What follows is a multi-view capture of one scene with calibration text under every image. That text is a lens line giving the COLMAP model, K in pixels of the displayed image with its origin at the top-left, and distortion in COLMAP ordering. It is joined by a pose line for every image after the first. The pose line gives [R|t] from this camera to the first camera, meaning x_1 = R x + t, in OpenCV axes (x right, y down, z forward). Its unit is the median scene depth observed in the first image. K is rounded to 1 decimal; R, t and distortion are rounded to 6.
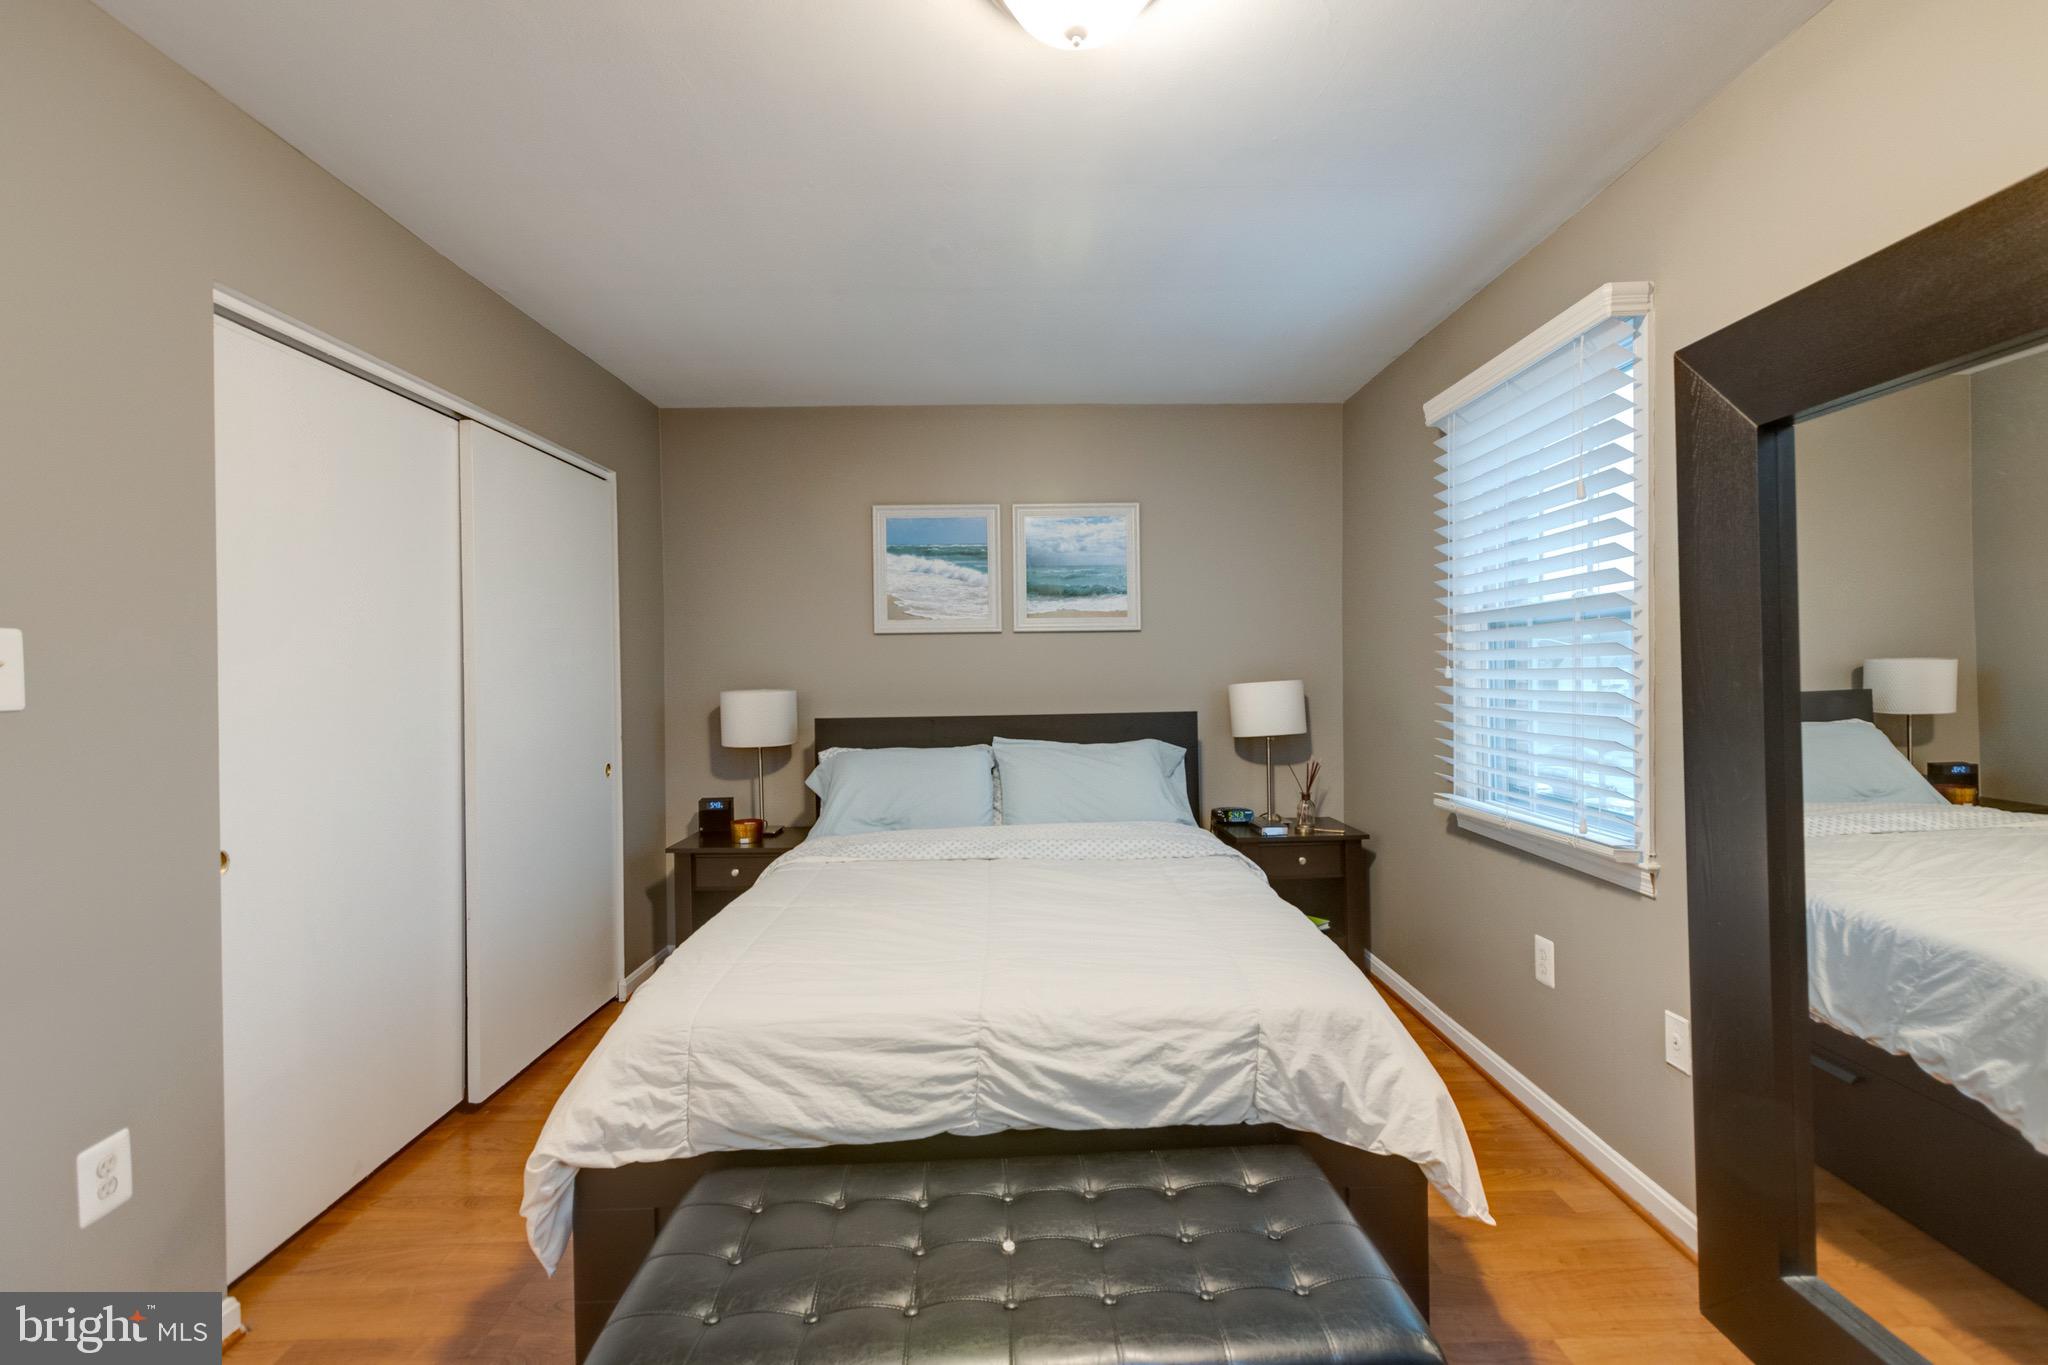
lens RADIAL K [[921.2, 0, 1031.6], [0, 921.2, 676.2], [0, 0, 1]] dist [0.006847, -0.000903]
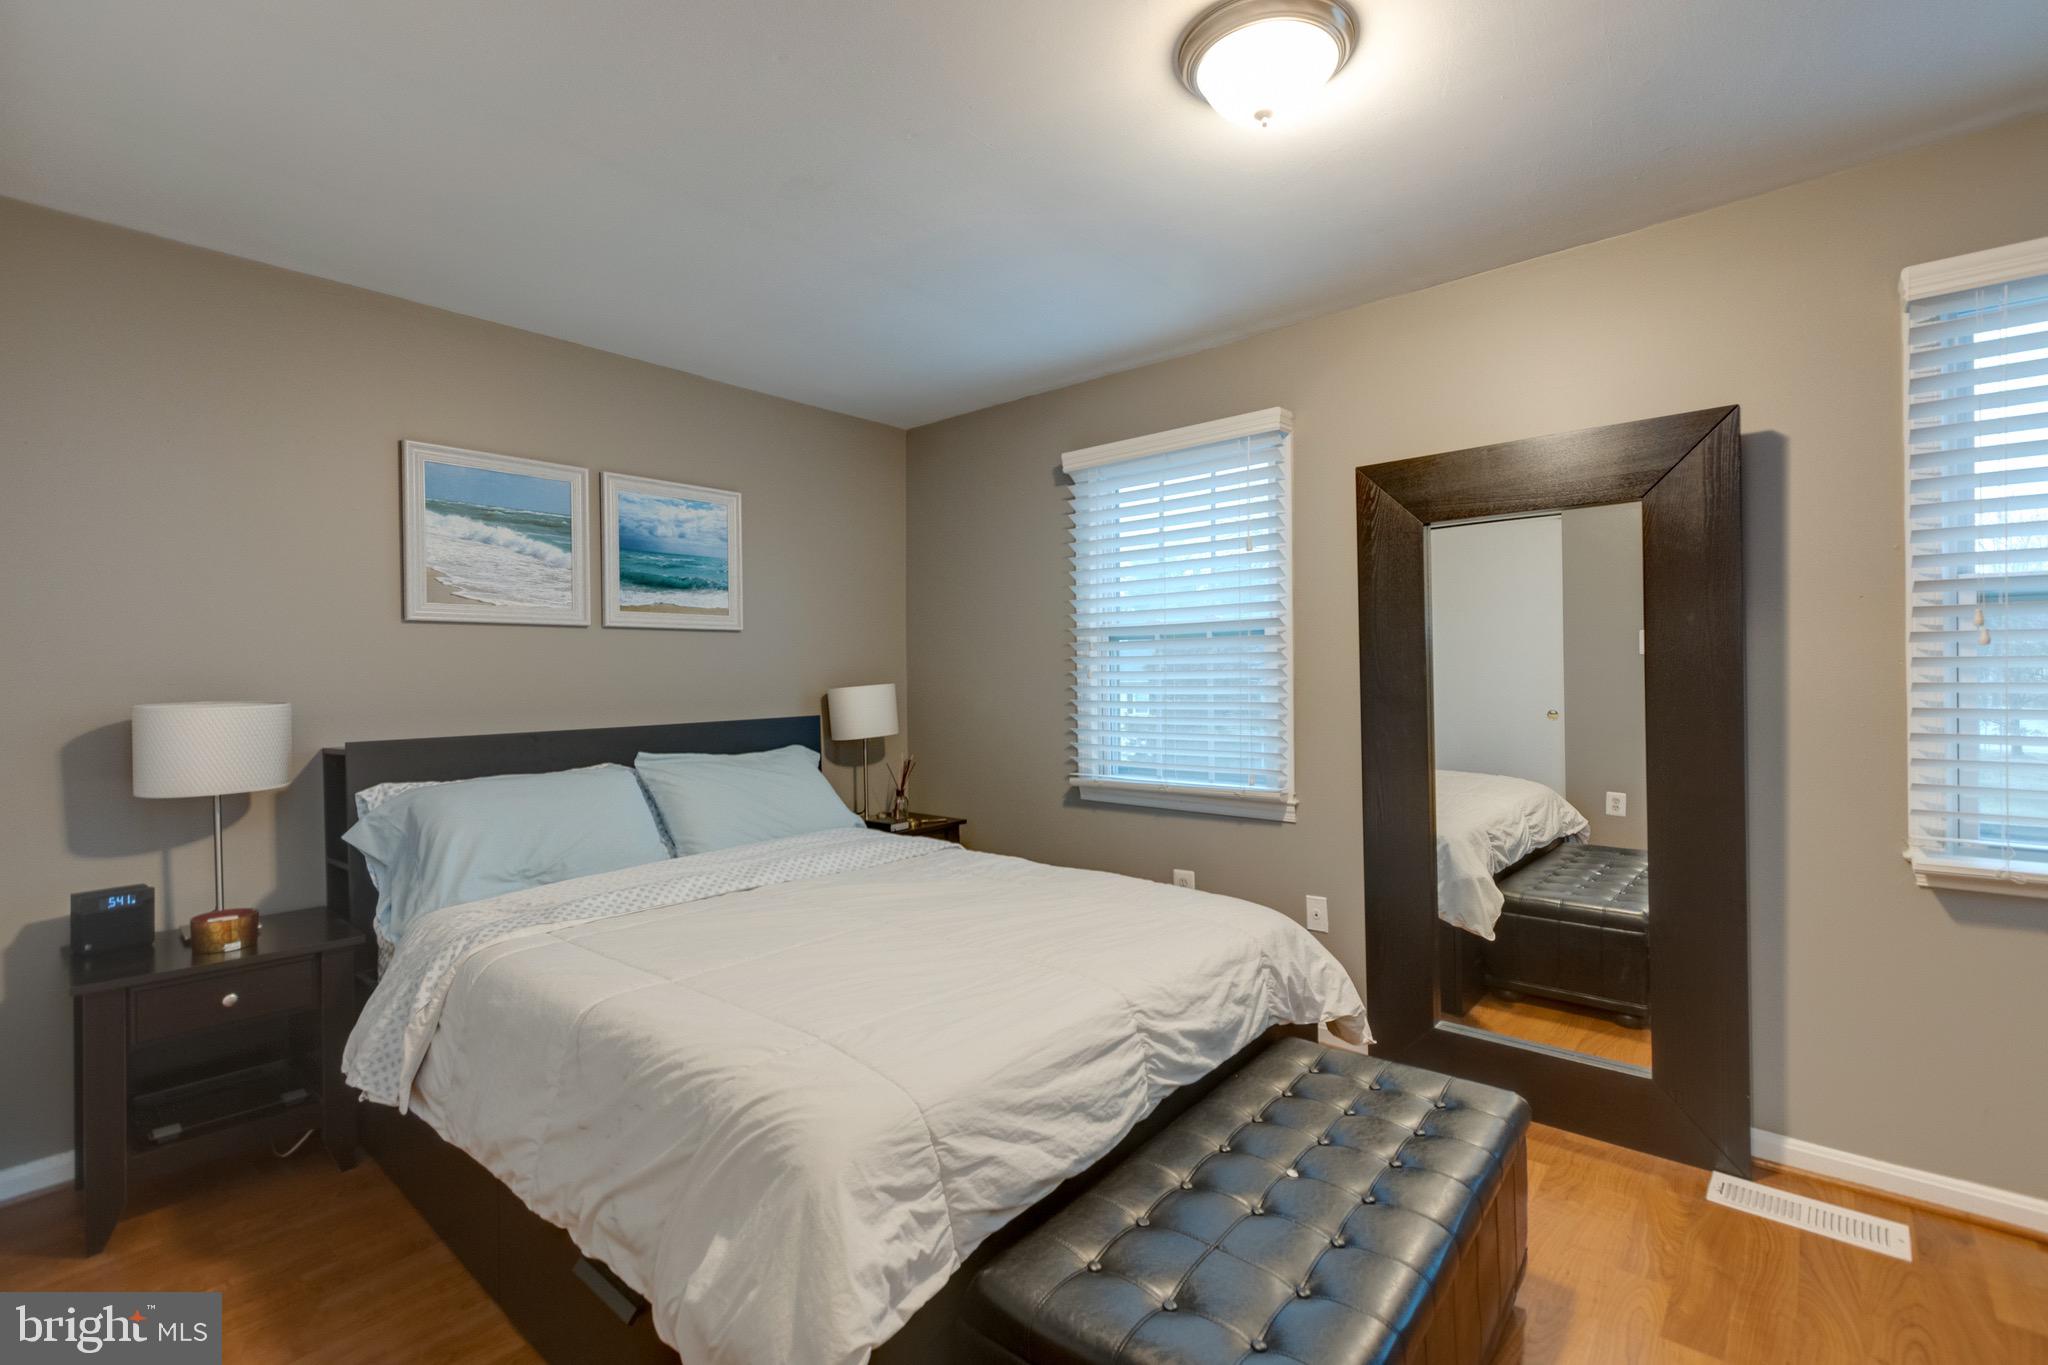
lens RADIAL K [[921.2, 0, 1022.1], [0, 921.2, 677.2], [0, 0, 1]] dist [0.006847, -0.000903]
pose [[0.663193, 0.002380, 0.748444, -0.683658], [0.007372, 0.999926, -0.009712, 0.013737], [-0.748412, 0.011959, 0.663126, 0.310788]]
